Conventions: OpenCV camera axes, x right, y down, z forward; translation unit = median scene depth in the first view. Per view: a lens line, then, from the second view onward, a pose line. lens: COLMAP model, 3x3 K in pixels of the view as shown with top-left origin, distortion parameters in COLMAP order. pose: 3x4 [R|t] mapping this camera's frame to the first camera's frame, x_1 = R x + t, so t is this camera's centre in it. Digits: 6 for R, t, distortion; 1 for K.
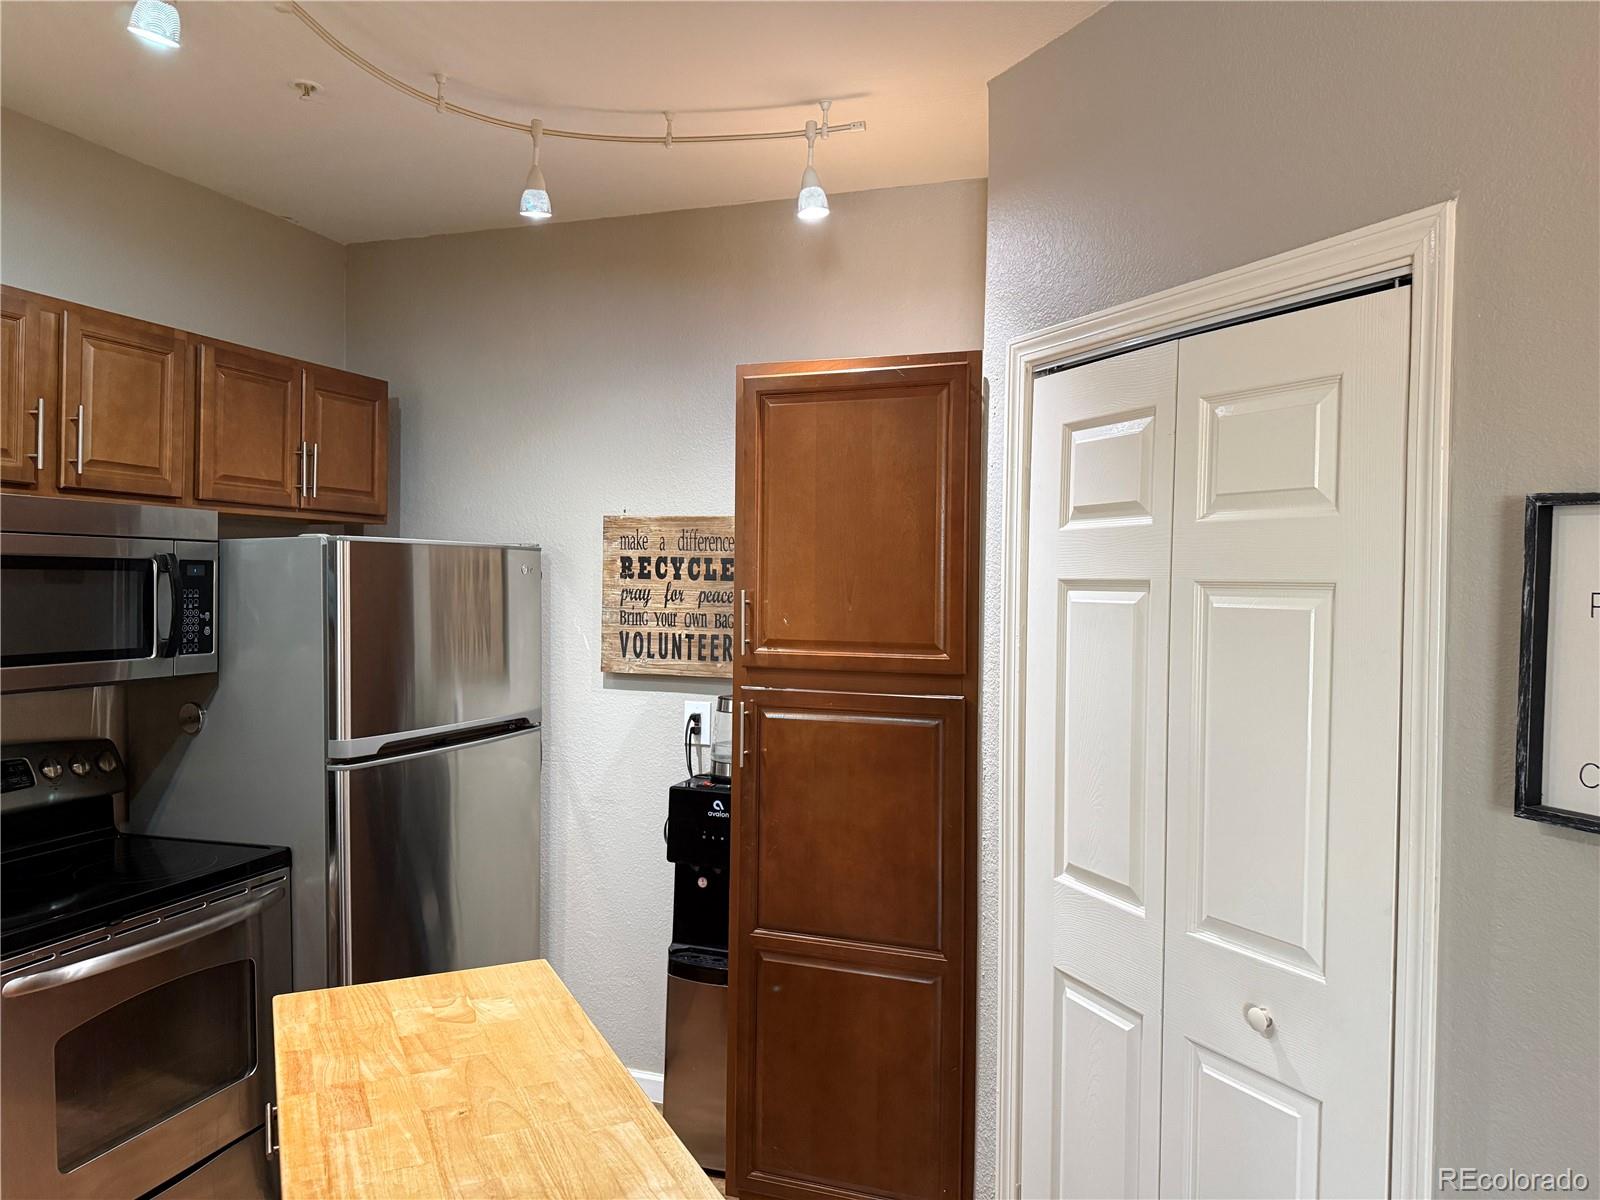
lens RADIAL K [[1128.7, 0, 804.0], [0, 1128.7, 599.0], [0, 0, 1]] dist [0.023433, -0.037422]
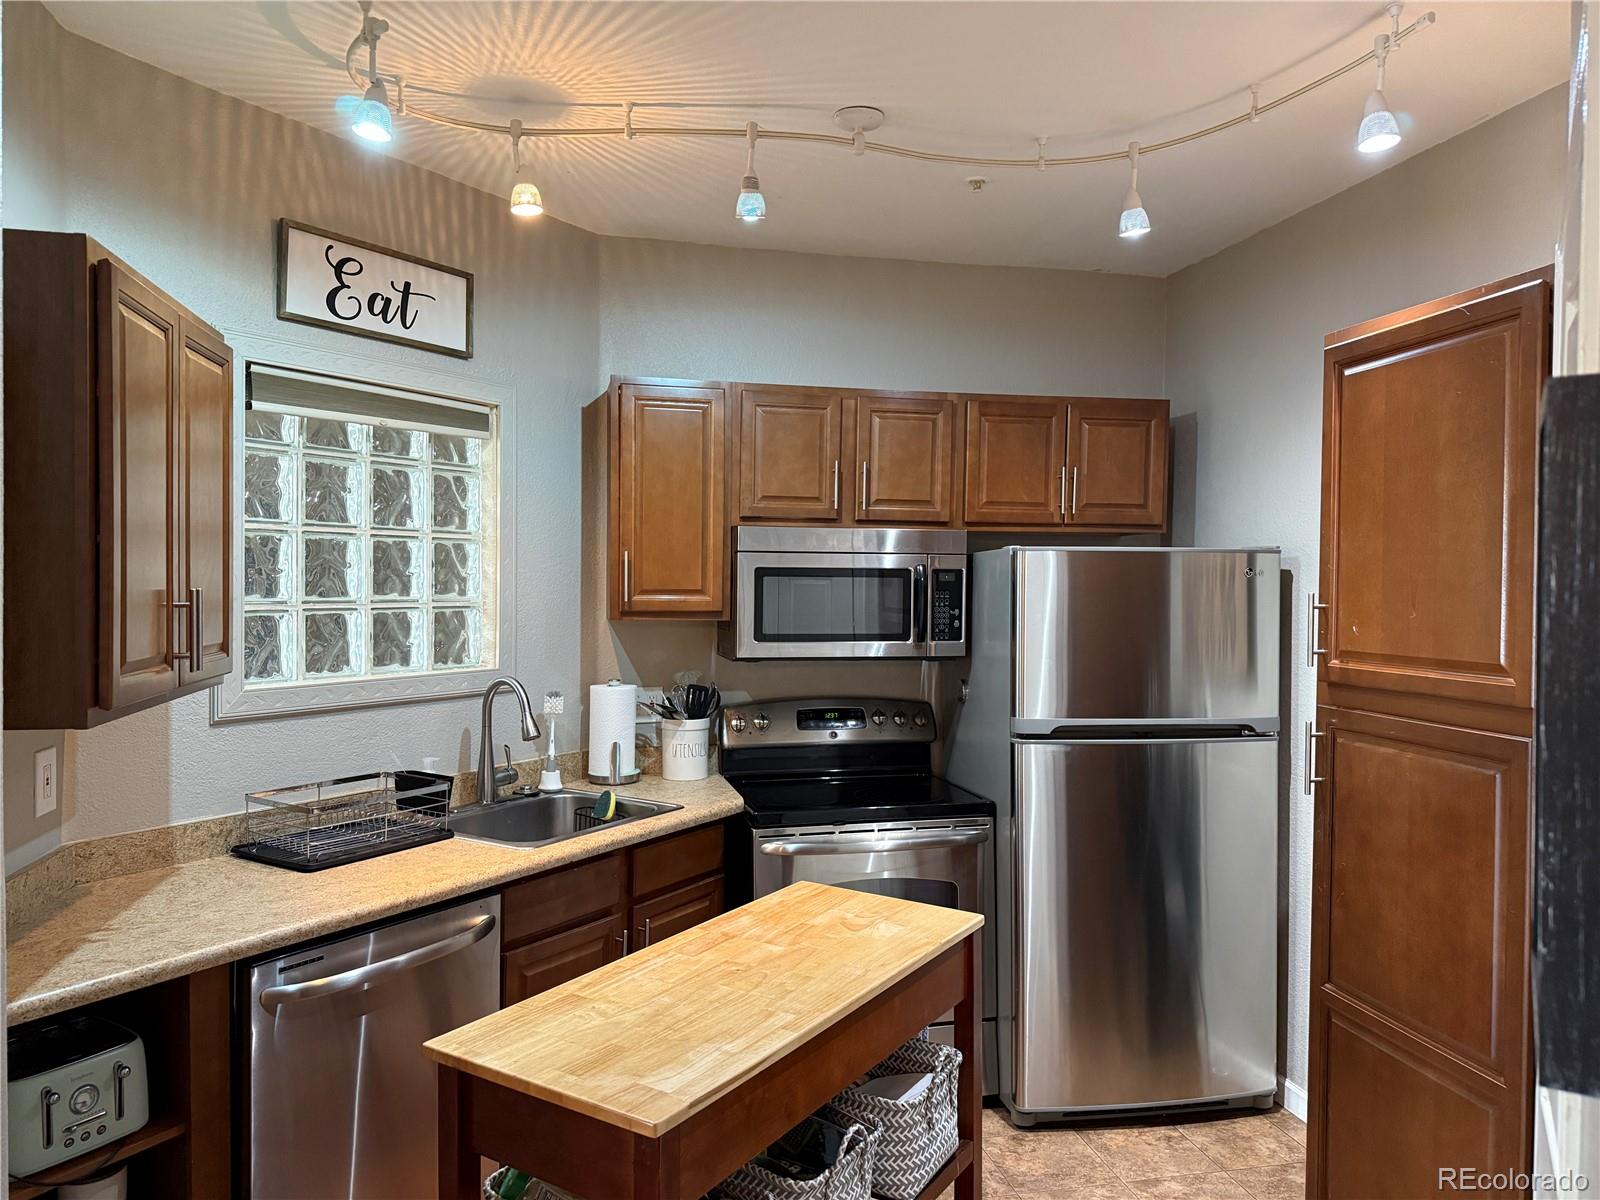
lens RADIAL K [[1128.7, 0, 806.7], [0, 1128.7, 601.4], [0, 0, 1]] dist [0.023433, -0.037422]
pose [[0.484856, 0.008858, -0.874549, 0.519625], [-0.015075, 0.999885, 0.001770, 0.003059], [0.874464, 0.012326, 0.484934, 0.226712]]
